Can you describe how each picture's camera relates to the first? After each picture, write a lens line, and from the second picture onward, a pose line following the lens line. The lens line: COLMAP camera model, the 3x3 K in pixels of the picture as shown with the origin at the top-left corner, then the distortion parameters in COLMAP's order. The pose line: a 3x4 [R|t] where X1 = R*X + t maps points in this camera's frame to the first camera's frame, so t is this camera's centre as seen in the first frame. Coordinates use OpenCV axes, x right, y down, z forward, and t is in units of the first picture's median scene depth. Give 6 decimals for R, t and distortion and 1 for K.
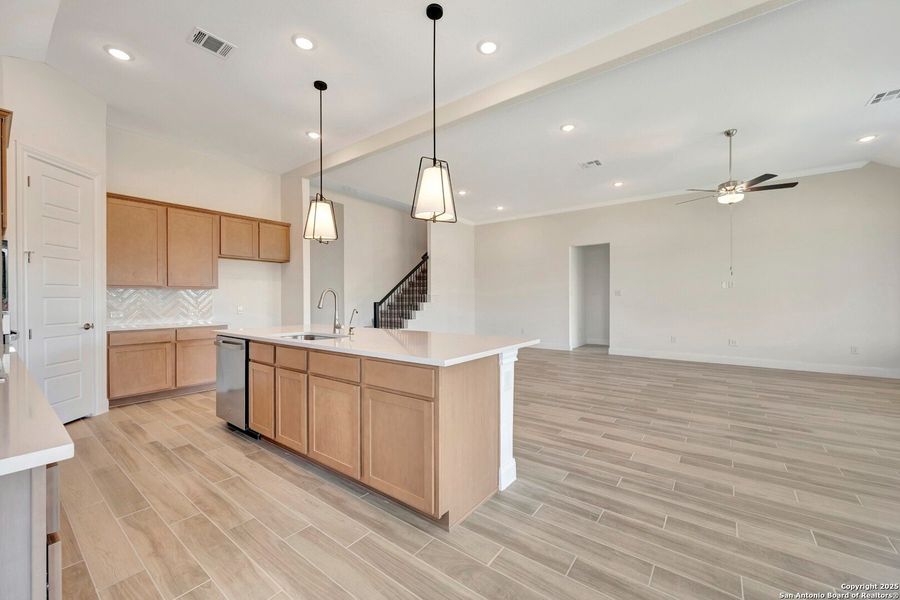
lens RADIAL K [[355.3, 0, 452.3], [0, 355.3, 299.5], [0, 0, 1]] dist [-0.000667, 0.000088]
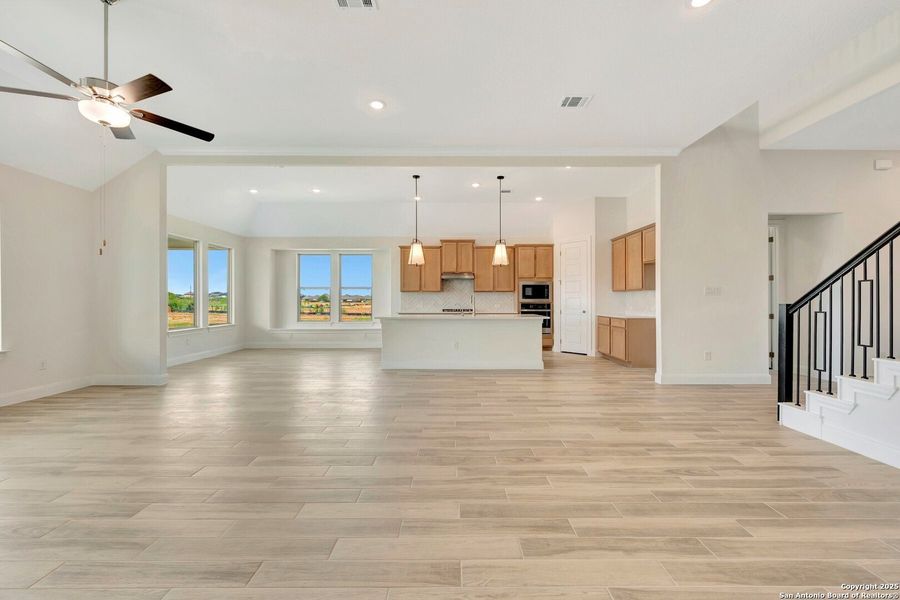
lens RADIAL K [[355.3, 0, 452.3], [0, 355.3, 299.5], [0, 0, 1]] dist [-0.000667, 0.000088]
pose [[-0.793821, 0.003352, -0.608142, 1.238174], [0.002566, 0.999994, 0.002162, -0.004041], [0.608146, 0.000156, -0.793825, 3.129325]]
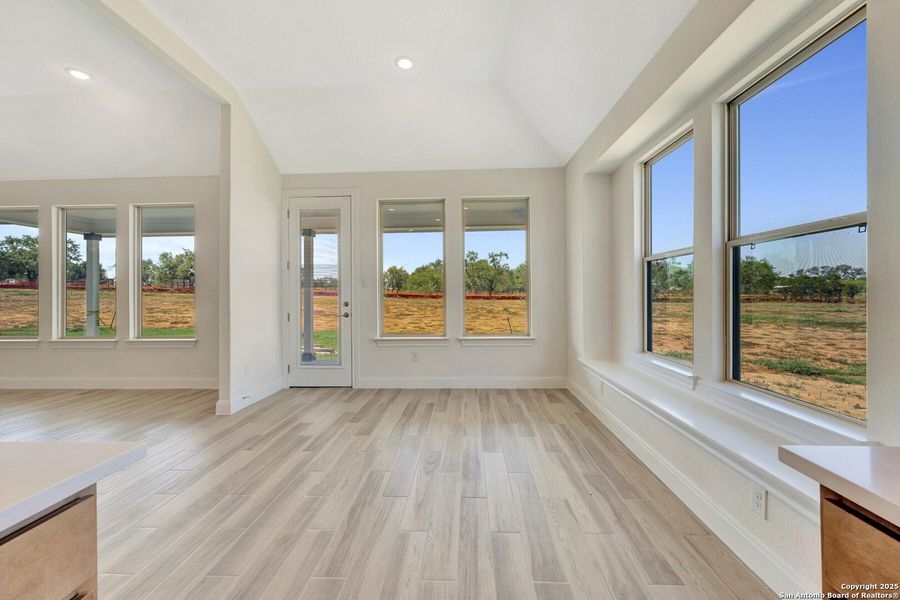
lens RADIAL K [[359.9, 0, 453.4], [0, 359.9, 287.3], [0, 0, 1]] dist [0.002131, 0.000341]
pose [[-0.573963, 0.019770, 0.818642, -0.381093], [0.011807, 0.999804, -0.015867, 0.001471], [-0.818796, 0.000559, -0.574085, 0.631510]]
